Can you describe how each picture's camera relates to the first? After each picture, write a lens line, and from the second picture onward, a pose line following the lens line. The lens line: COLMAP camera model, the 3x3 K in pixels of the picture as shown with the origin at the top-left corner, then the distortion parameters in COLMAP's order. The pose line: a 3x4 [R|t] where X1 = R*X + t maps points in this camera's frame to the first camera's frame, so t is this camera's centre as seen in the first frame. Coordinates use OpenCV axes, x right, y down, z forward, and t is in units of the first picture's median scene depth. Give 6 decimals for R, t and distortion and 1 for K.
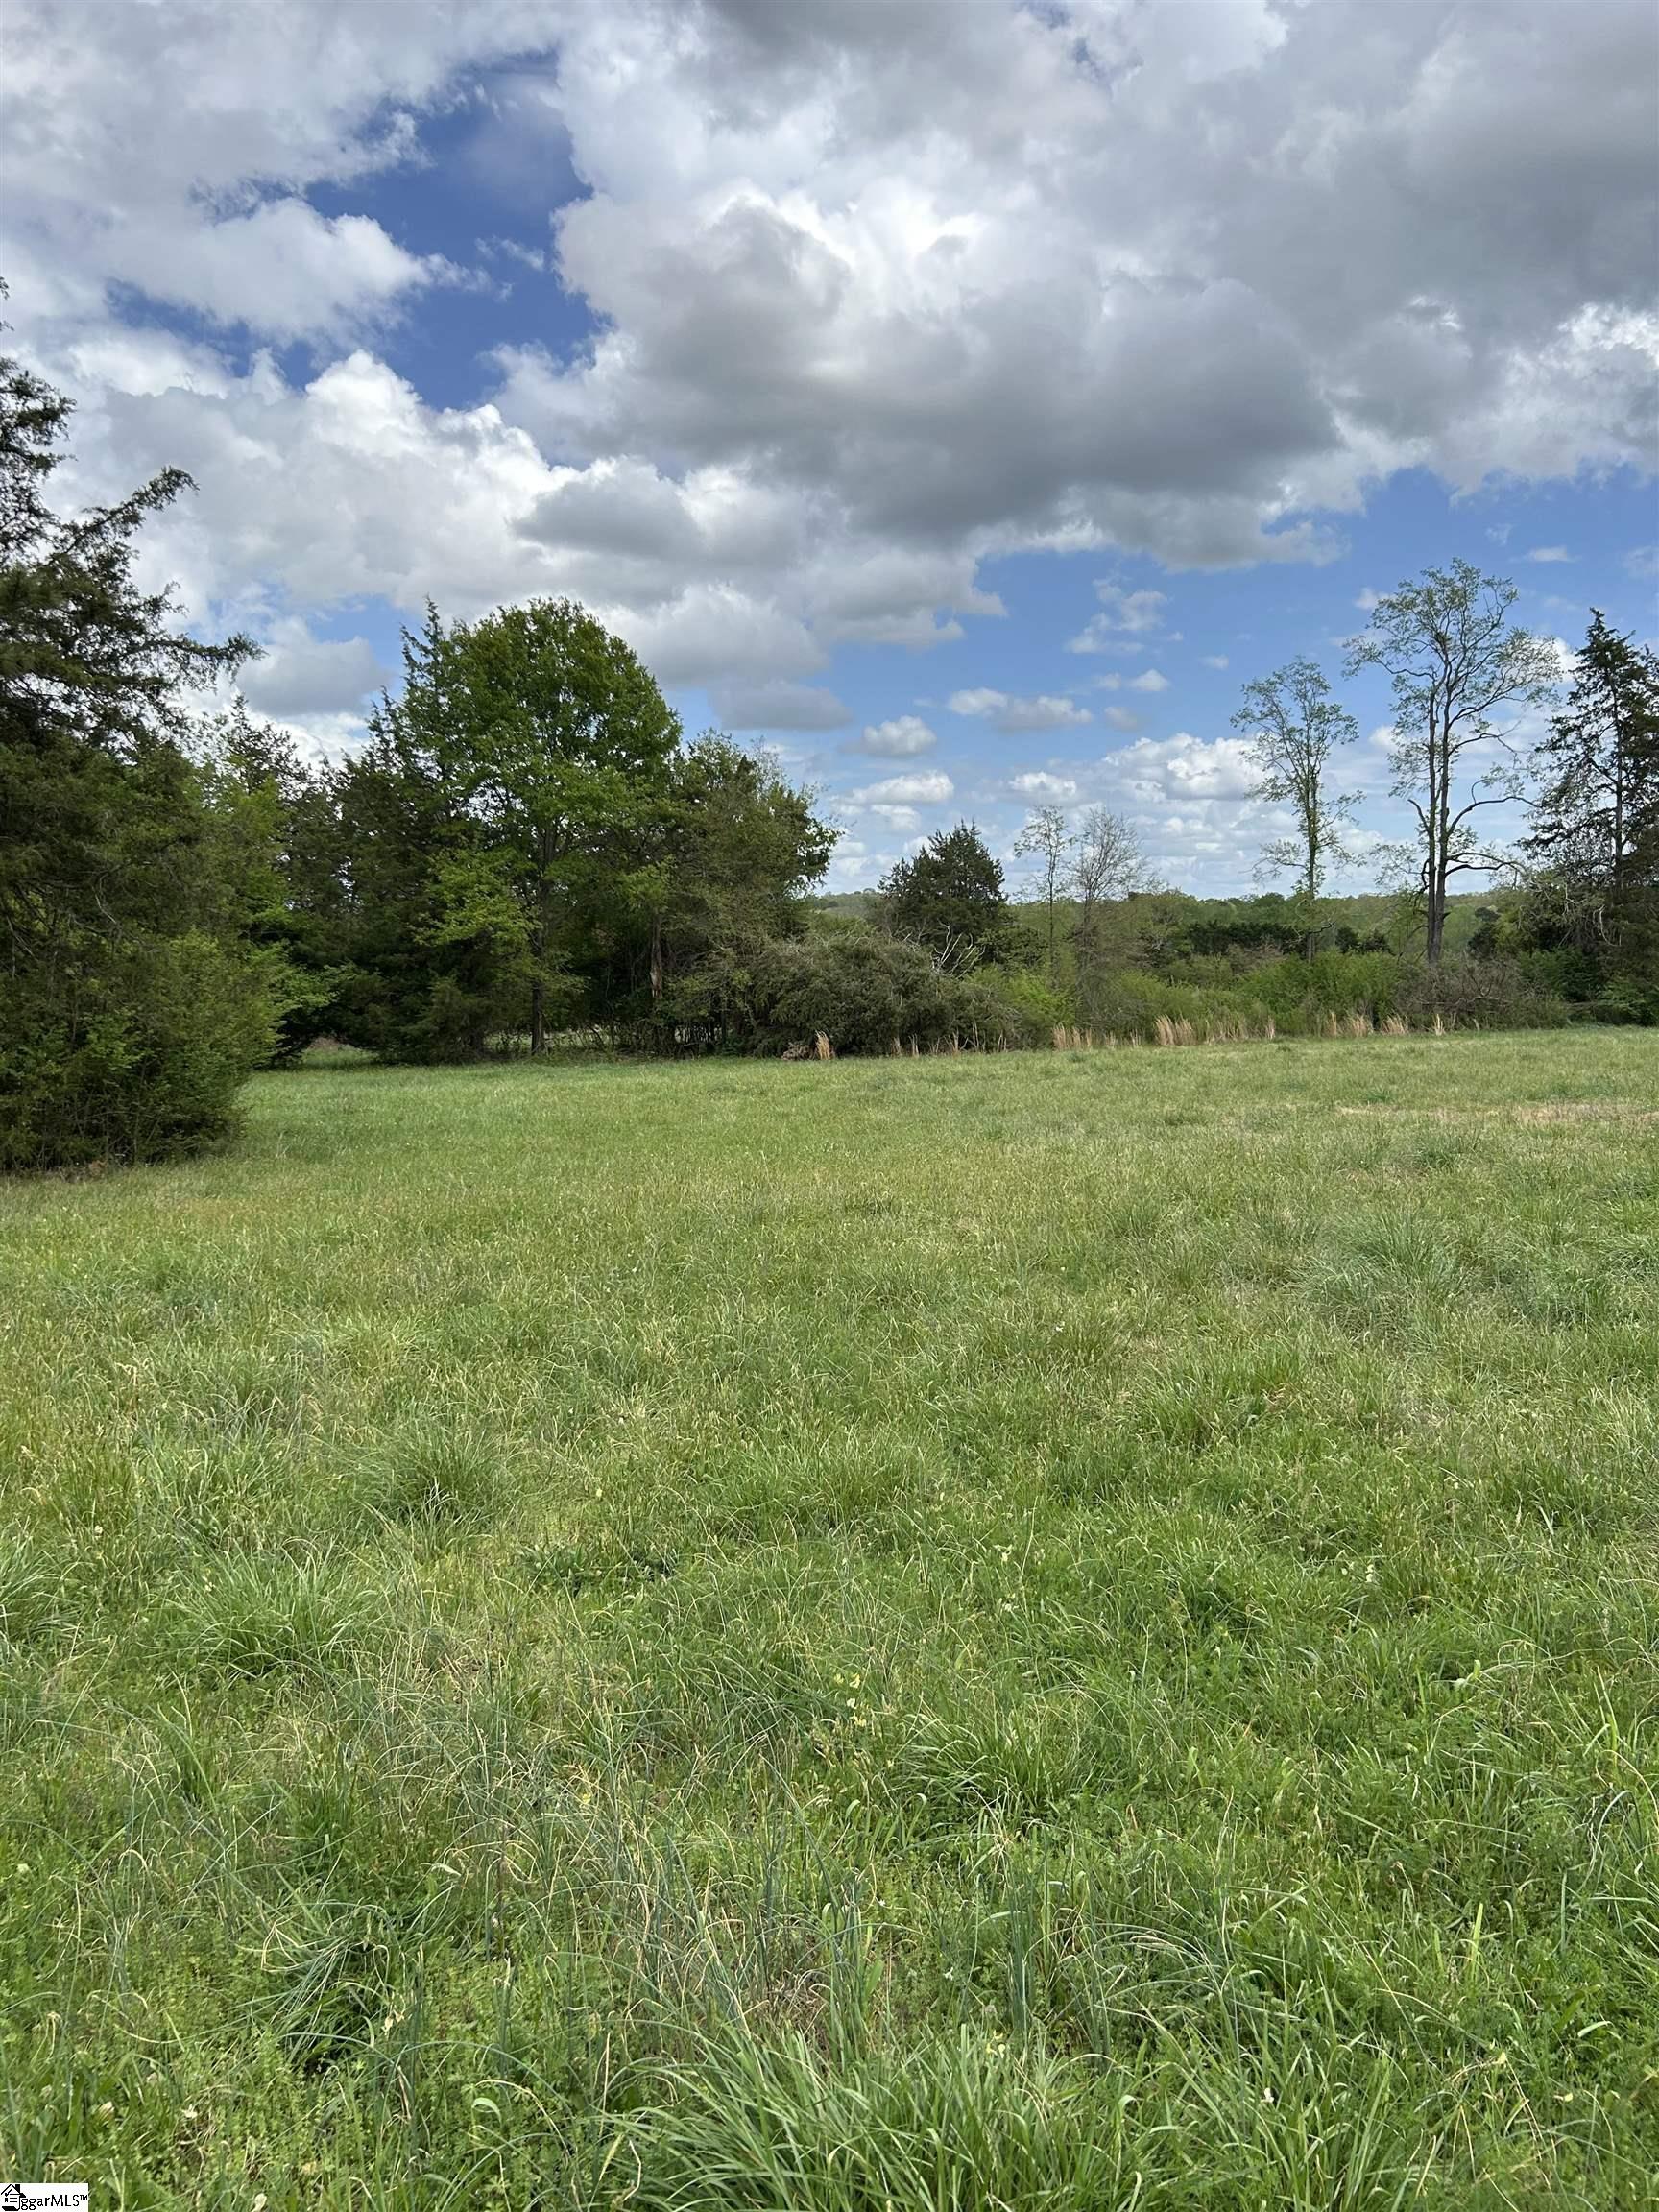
lens RADIAL K [[1724.1, 0, 788.0], [0, 1724.1, 1103.2], [0, 0, 1]] dist [0.041920, -0.045922]
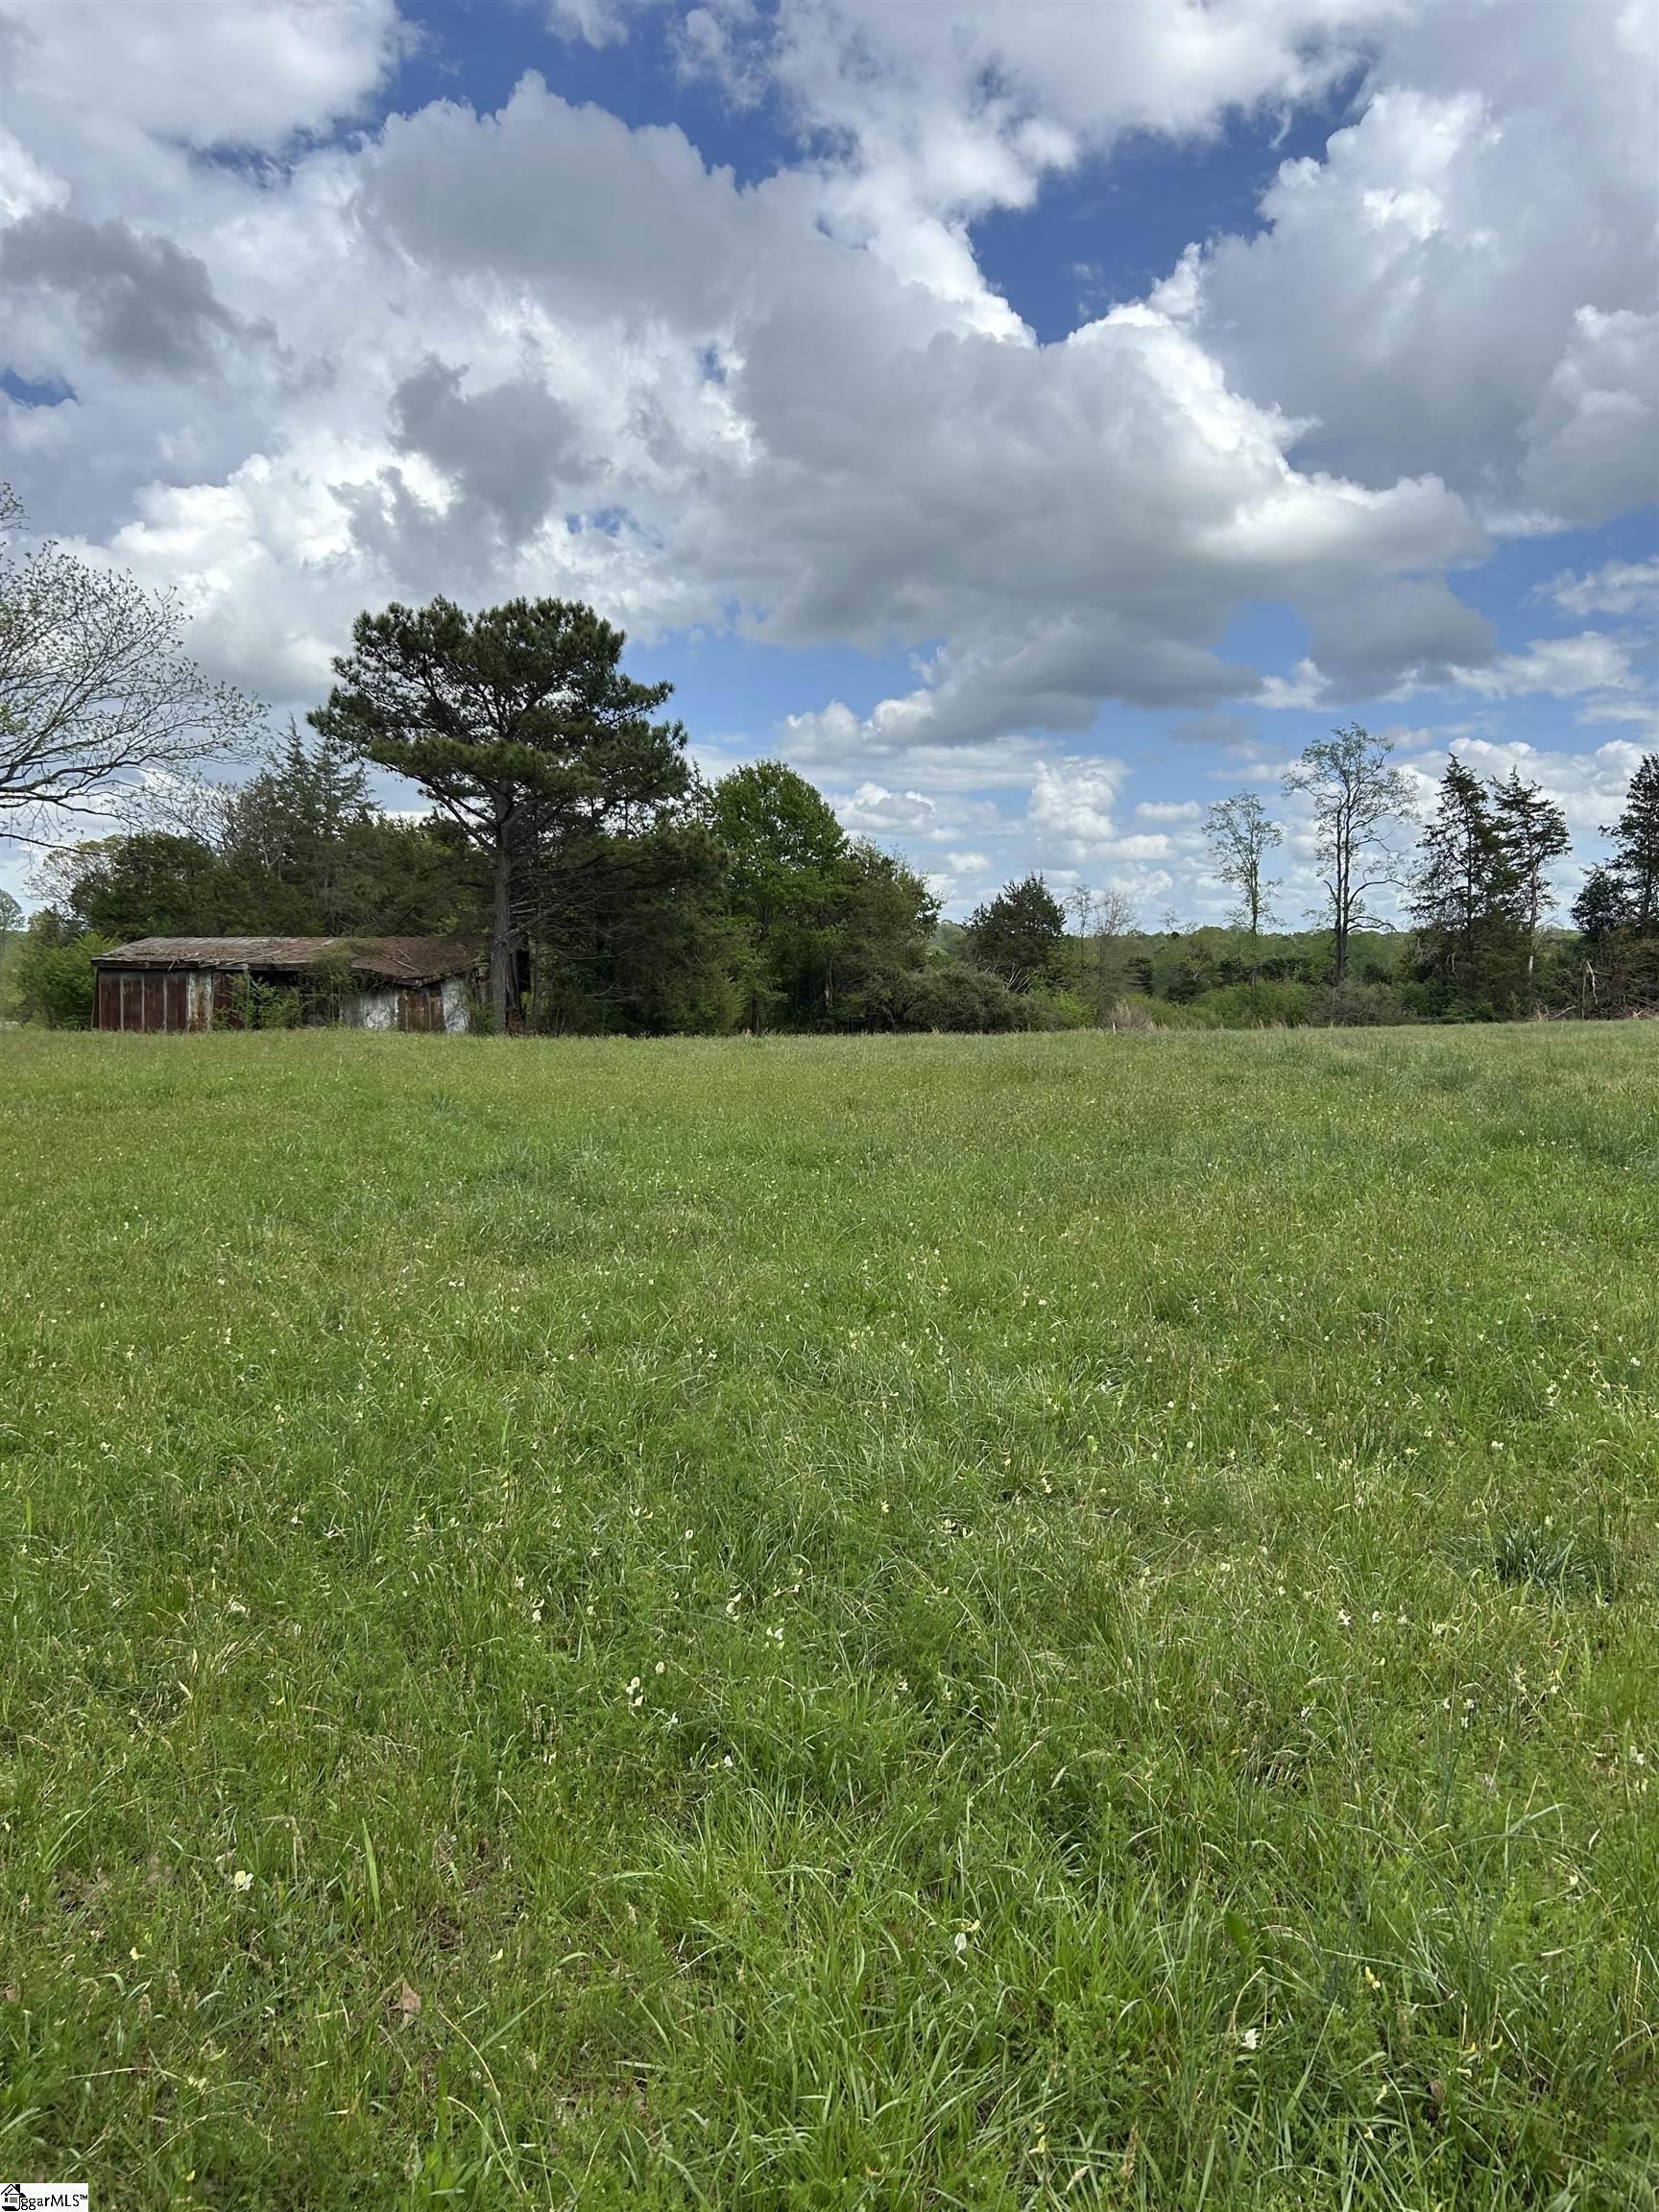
lens RADIAL K [[1811.8, 0, 832.3], [0, 1811.8, 1090.0], [0, 0, 1]] dist [0.057751, -0.074262]
pose [[0.999868, 0.009406, -0.013251, -0.043375], [-0.009771, 0.999568, -0.027725, 0.053490], [0.012985, 0.027851, 0.999528, -0.574126]]
